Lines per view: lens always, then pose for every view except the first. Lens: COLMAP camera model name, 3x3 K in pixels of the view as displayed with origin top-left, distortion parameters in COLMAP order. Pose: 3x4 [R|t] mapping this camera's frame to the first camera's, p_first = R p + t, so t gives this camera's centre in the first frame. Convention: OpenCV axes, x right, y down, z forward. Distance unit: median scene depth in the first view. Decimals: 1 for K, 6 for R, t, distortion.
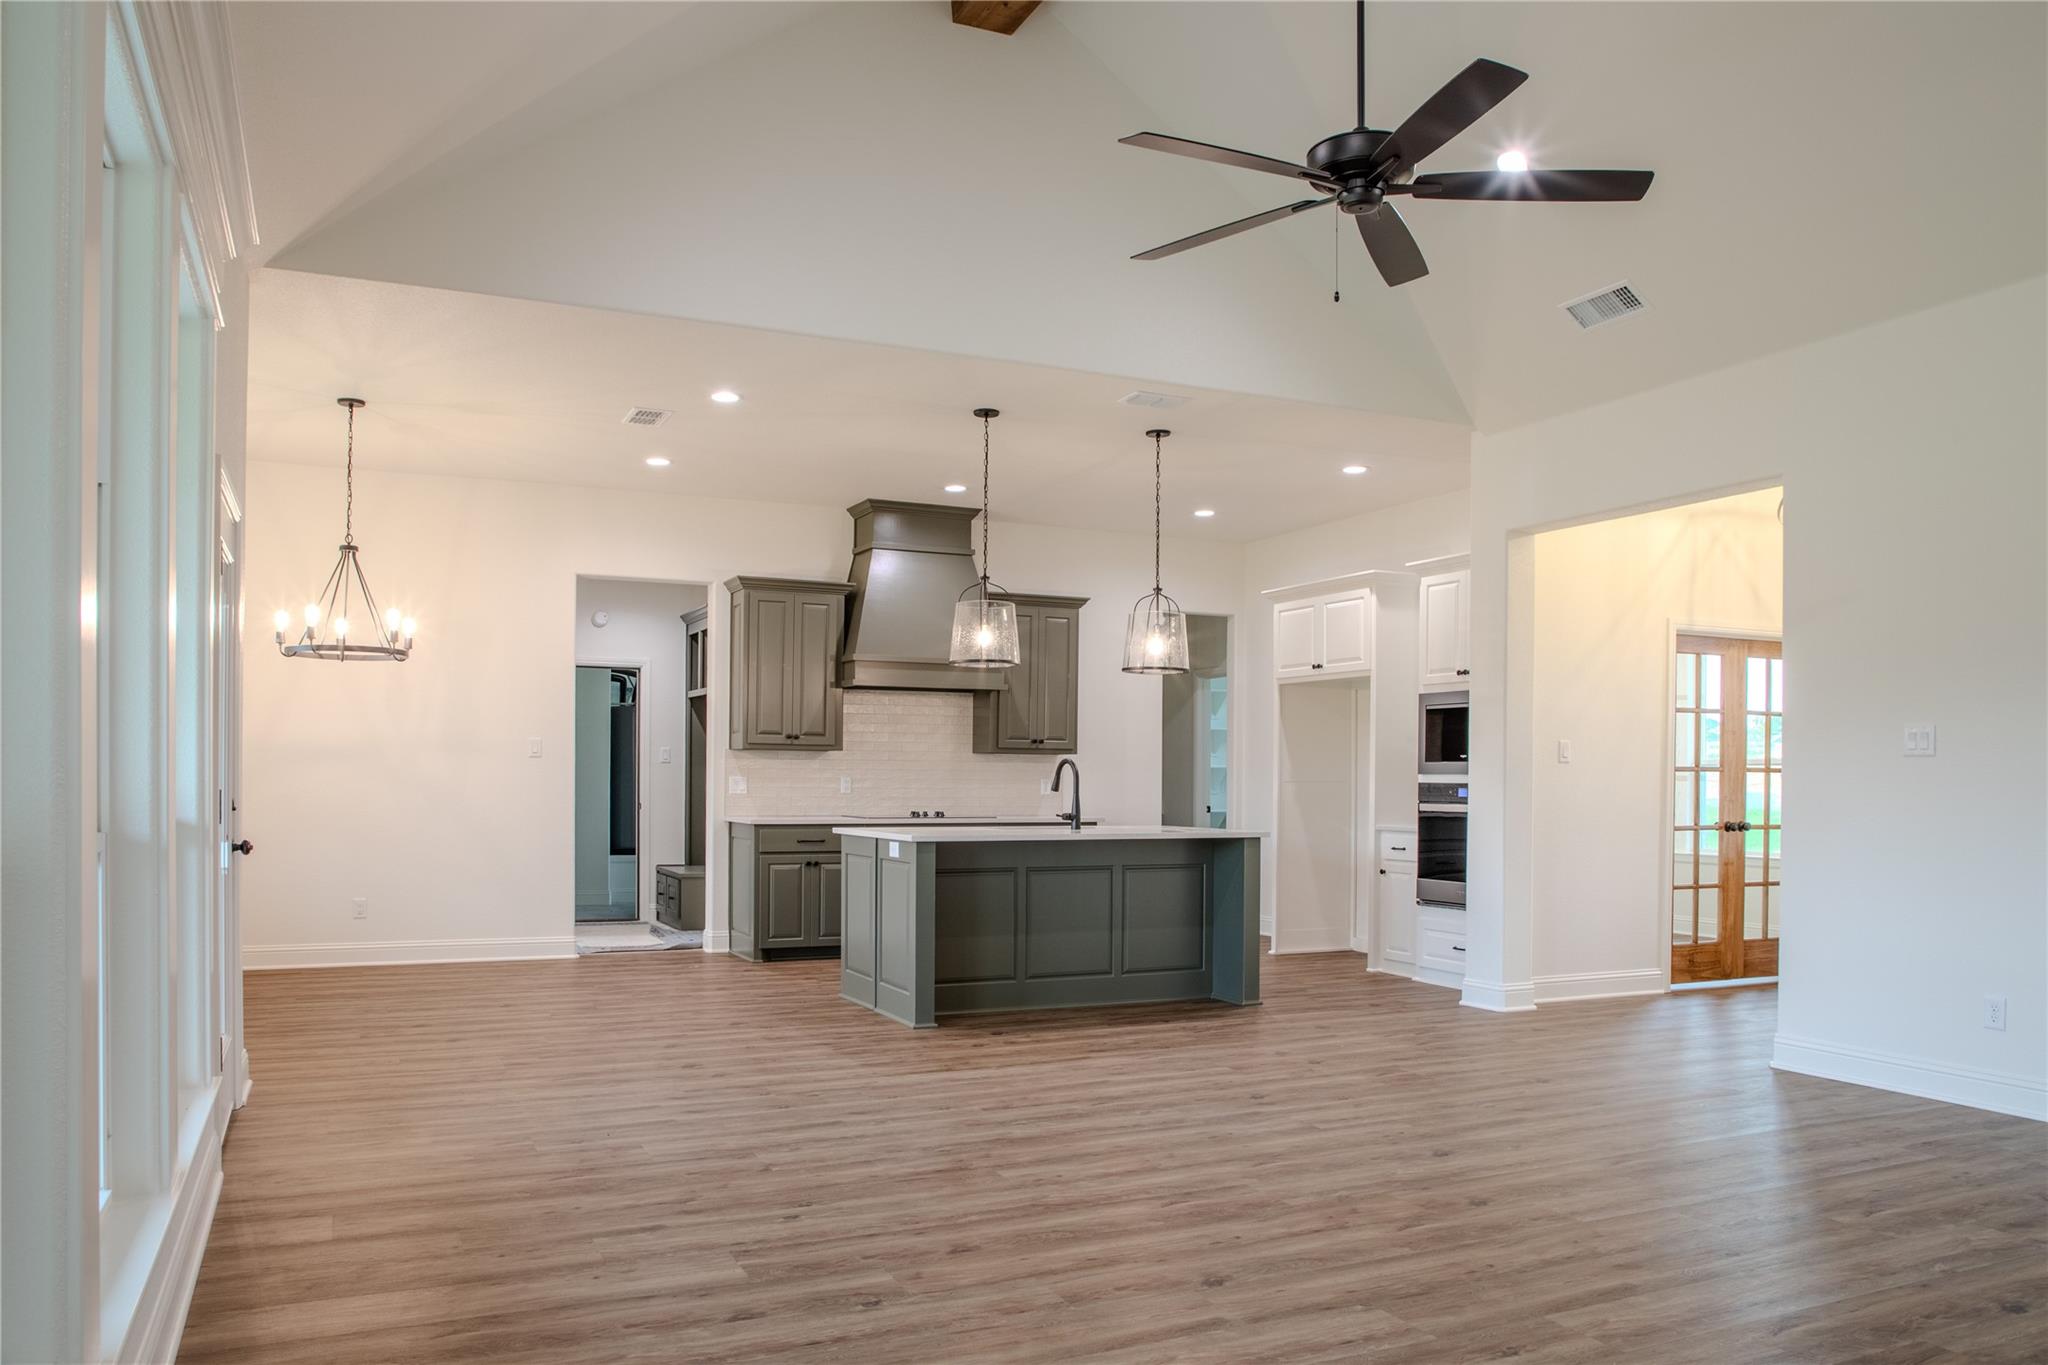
lens RADIAL K [[1461.0, 0, 1023.9], [0, 1461.0, 683.9], [0, 0, 1]] dist [-0.041257, 0.011321]
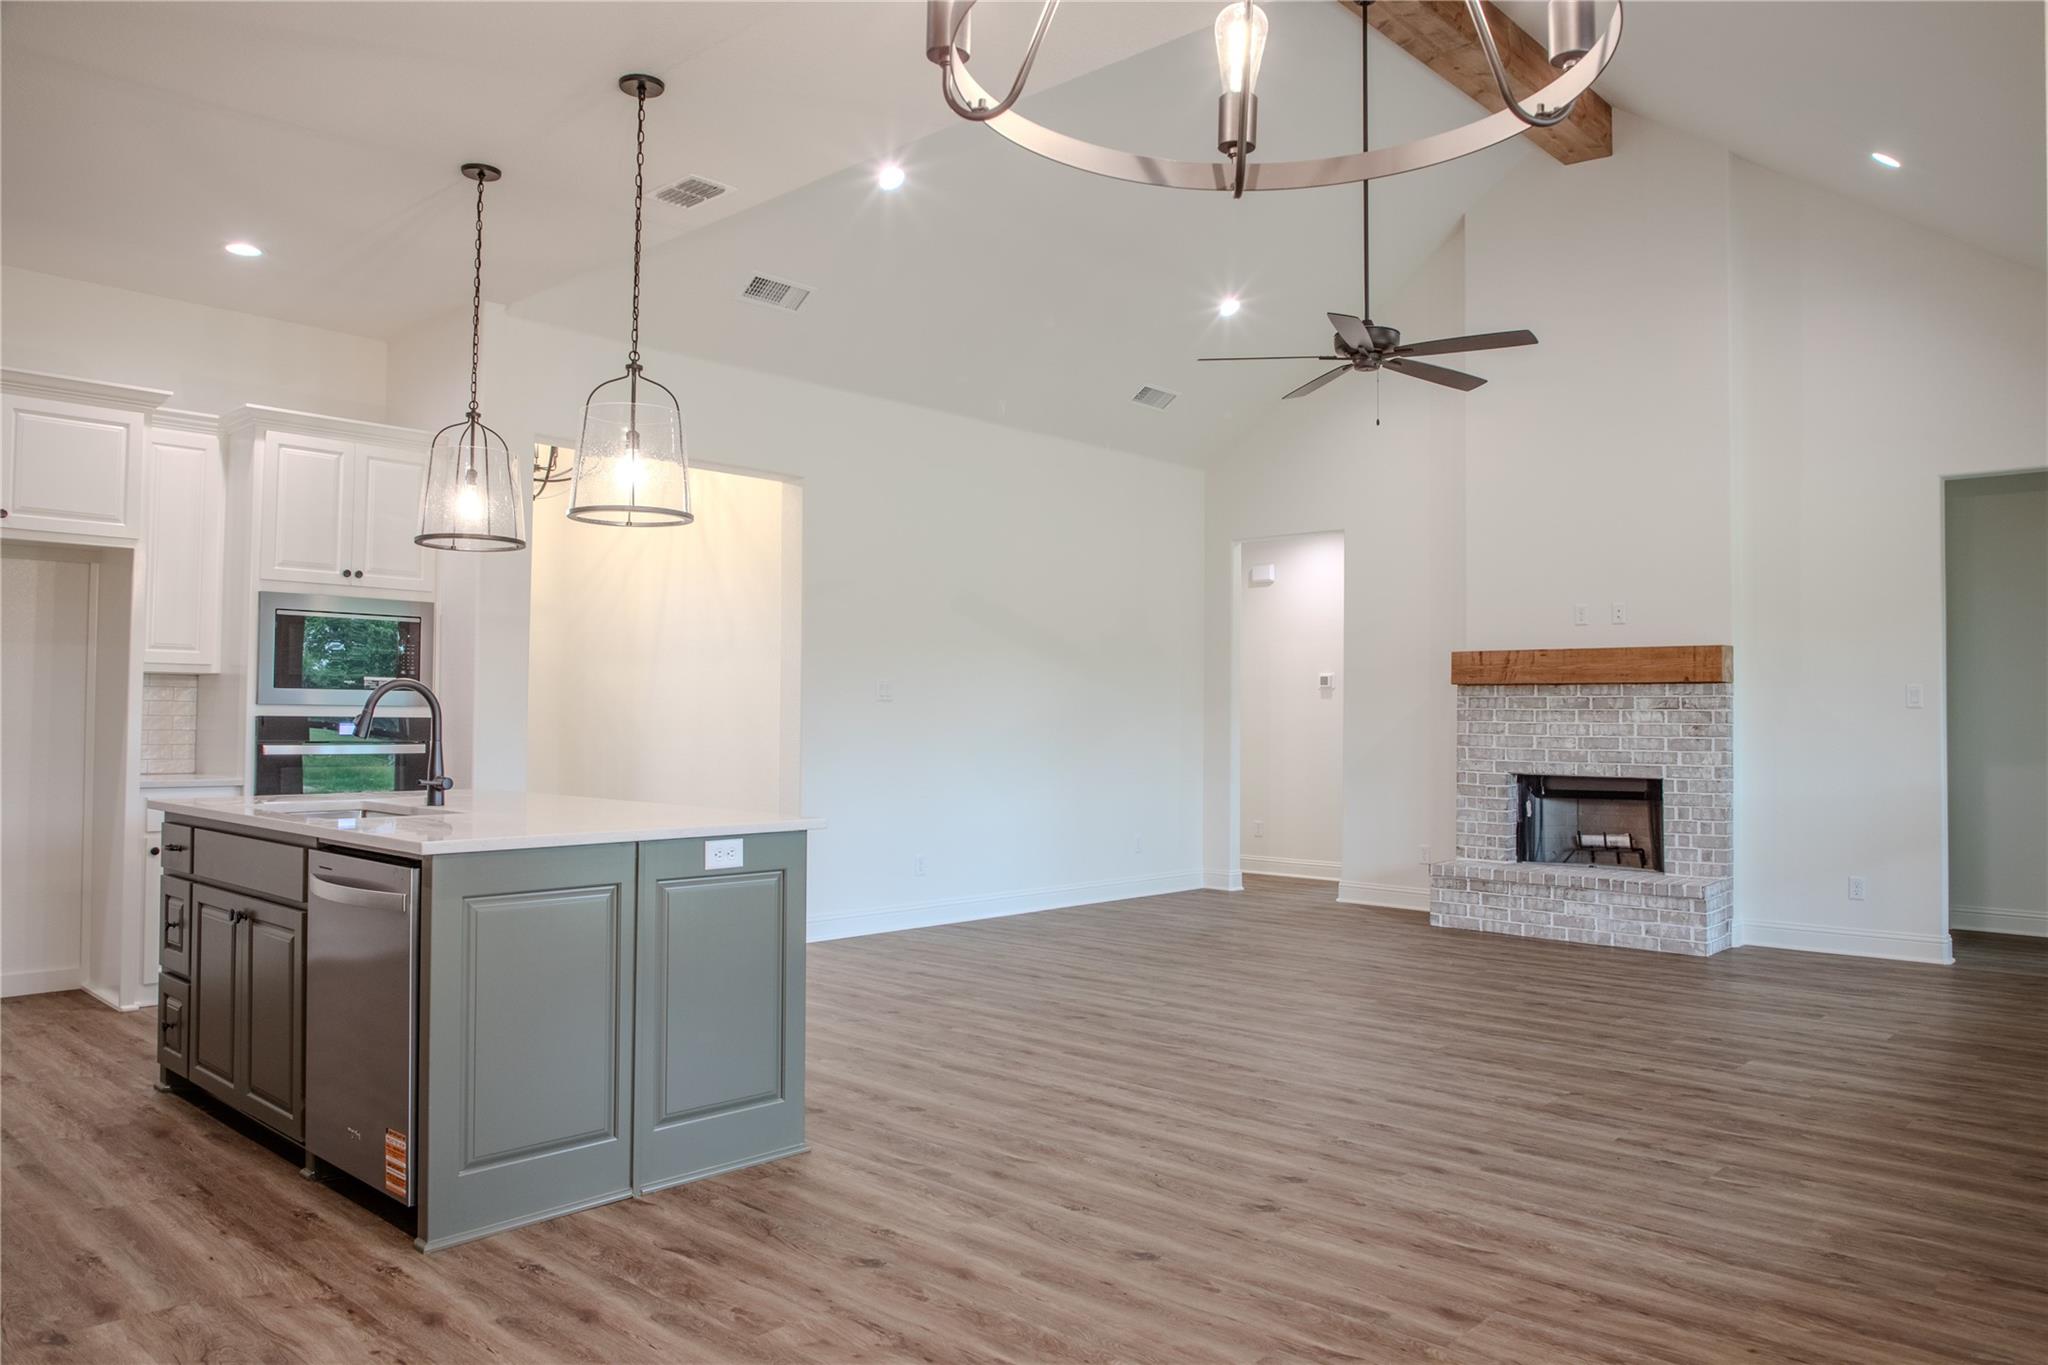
lens RADIAL K [[1461.0, 0, 1023.9], [0, 1461.0, 681.7], [0, 0, 1]] dist [-0.041257, 0.011321]
pose [[-0.386726, 0.011957, 0.922117, -0.772645], [-0.070777, 0.996582, -0.042605, 0.081344], [-0.919475, -0.081741, -0.384558, 1.384693]]
